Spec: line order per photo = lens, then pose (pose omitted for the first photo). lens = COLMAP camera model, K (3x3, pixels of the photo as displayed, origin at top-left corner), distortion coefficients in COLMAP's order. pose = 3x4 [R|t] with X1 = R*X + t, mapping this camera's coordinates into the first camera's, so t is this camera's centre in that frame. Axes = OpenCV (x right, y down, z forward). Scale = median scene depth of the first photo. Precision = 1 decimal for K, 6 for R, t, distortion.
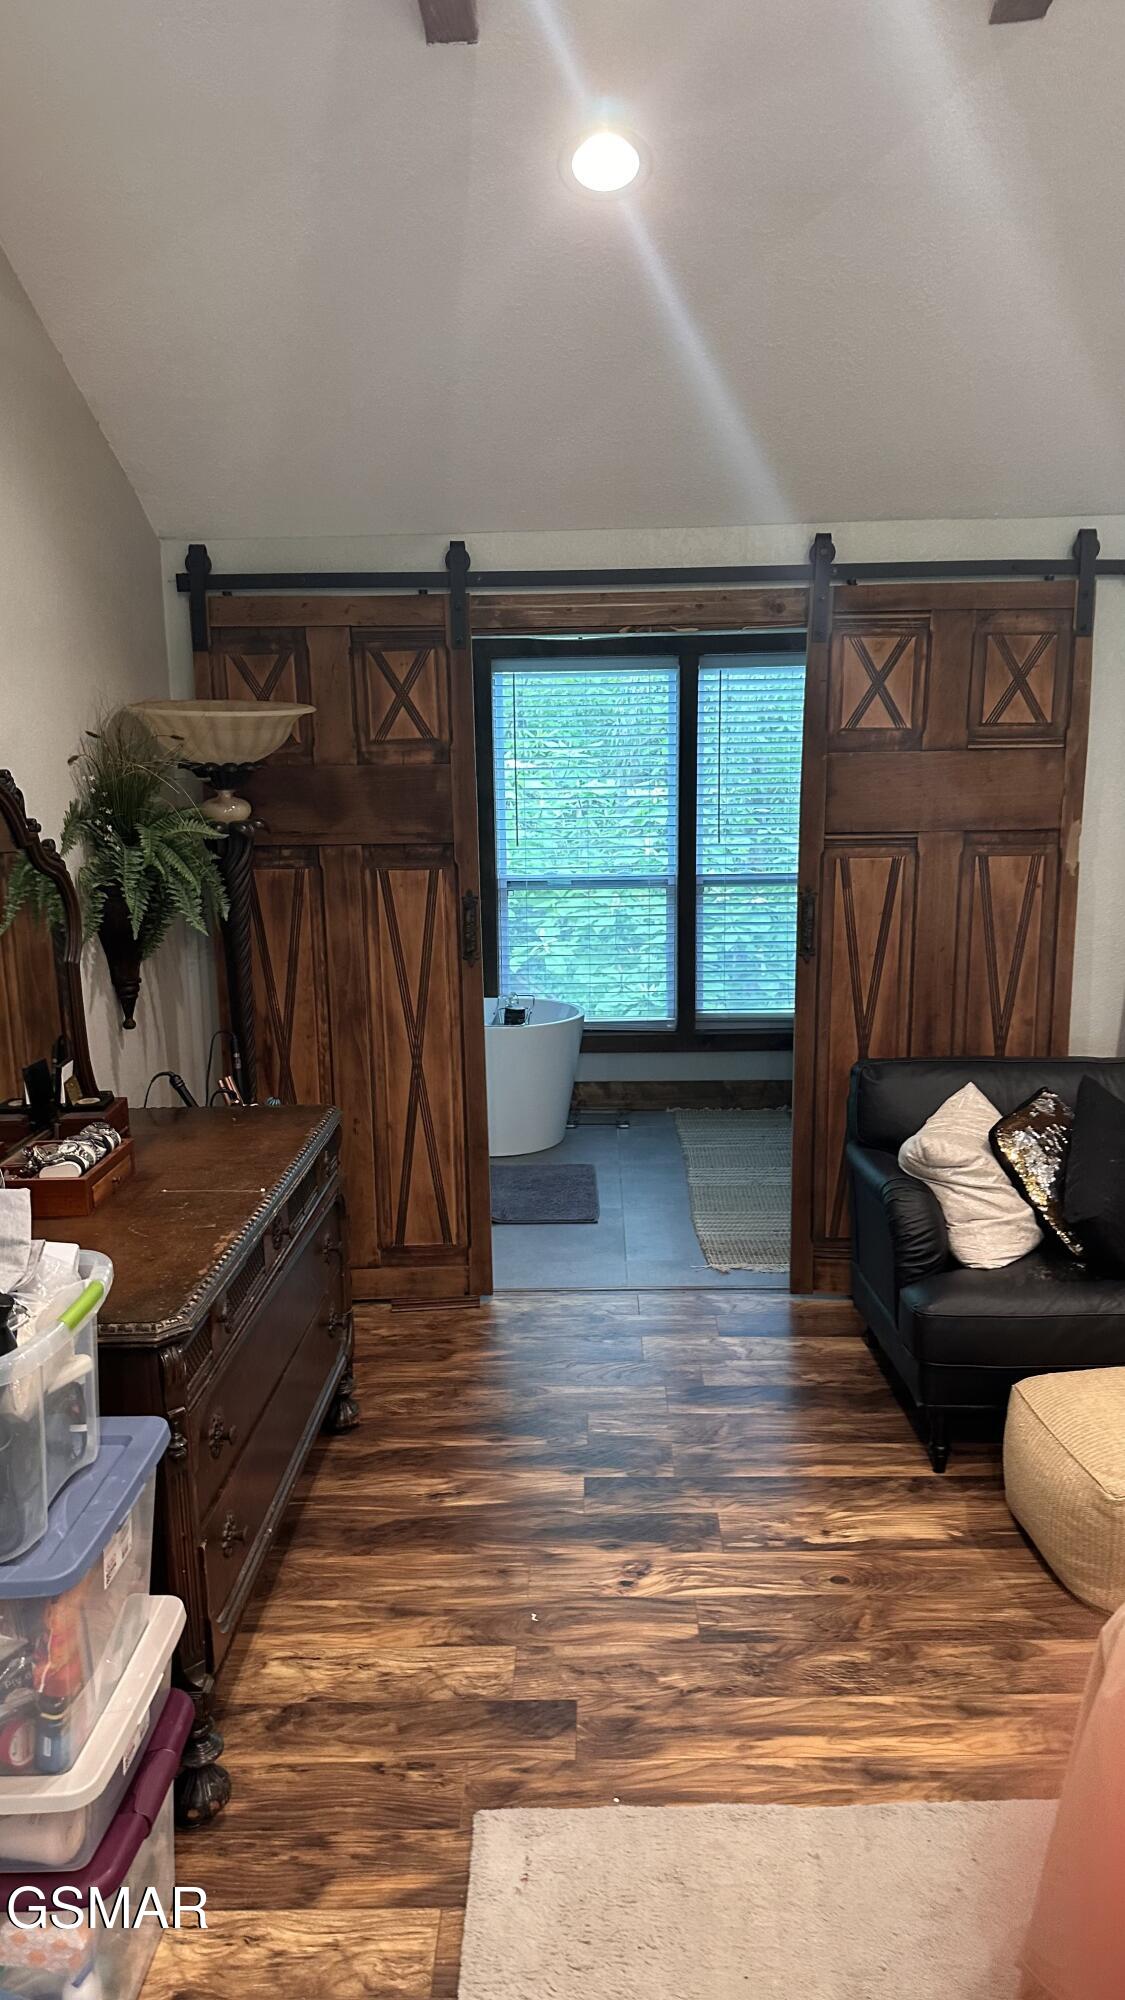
lens RADIAL K [[1368.3, 0, 563.8], [0, 1368.3, 997.9], [0, 0, 1]] dist [0.066637, -0.072330]
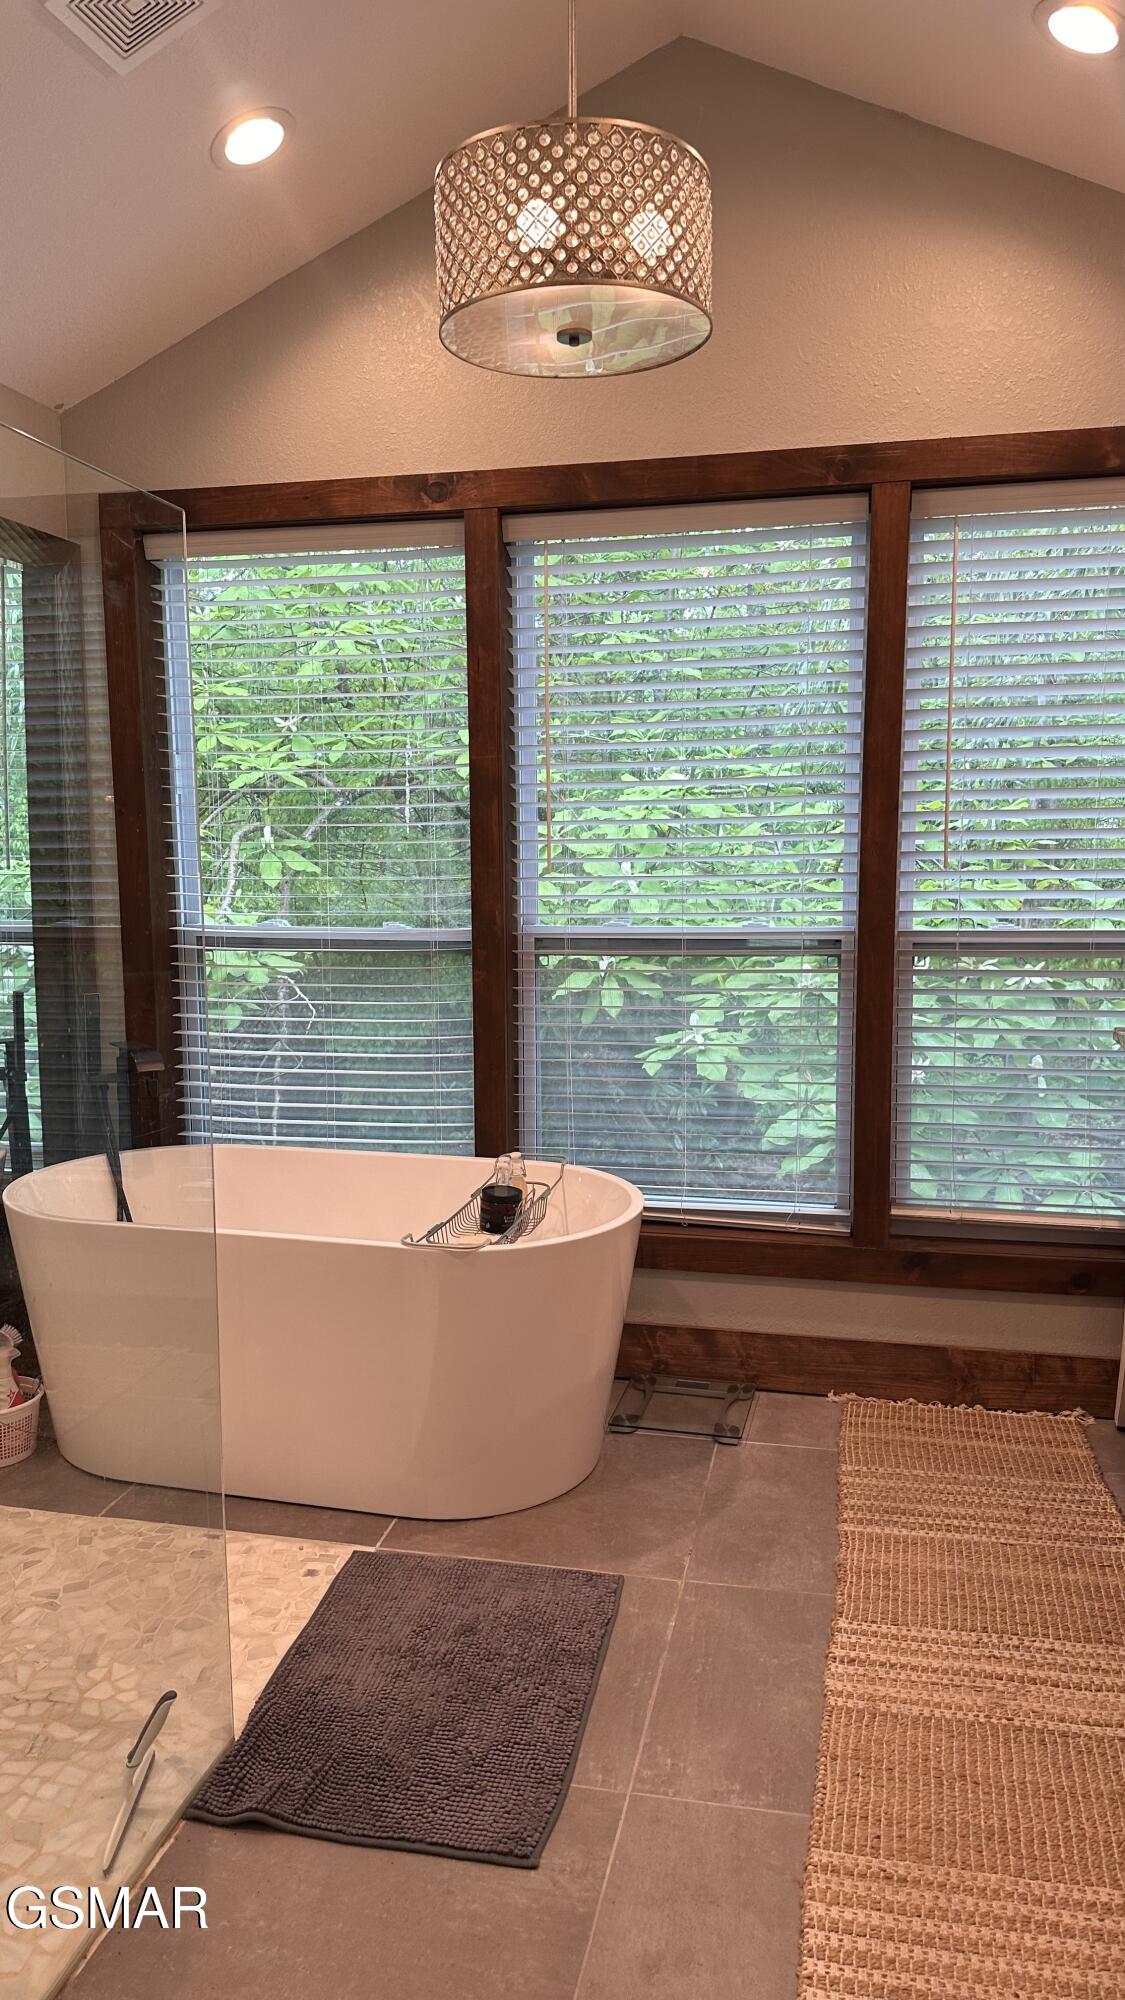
lens RADIAL K [[1368.3, 0, 558.9], [0, 1368.3, 1008.3], [0, 0, 1]] dist [0.066637, -0.072330]
pose [[0.980353, 0.027109, -0.195378, 0.073180], [-0.034406, 0.998828, -0.034047, -0.040195], [0.194226, 0.040101, 0.980137, 0.479622]]
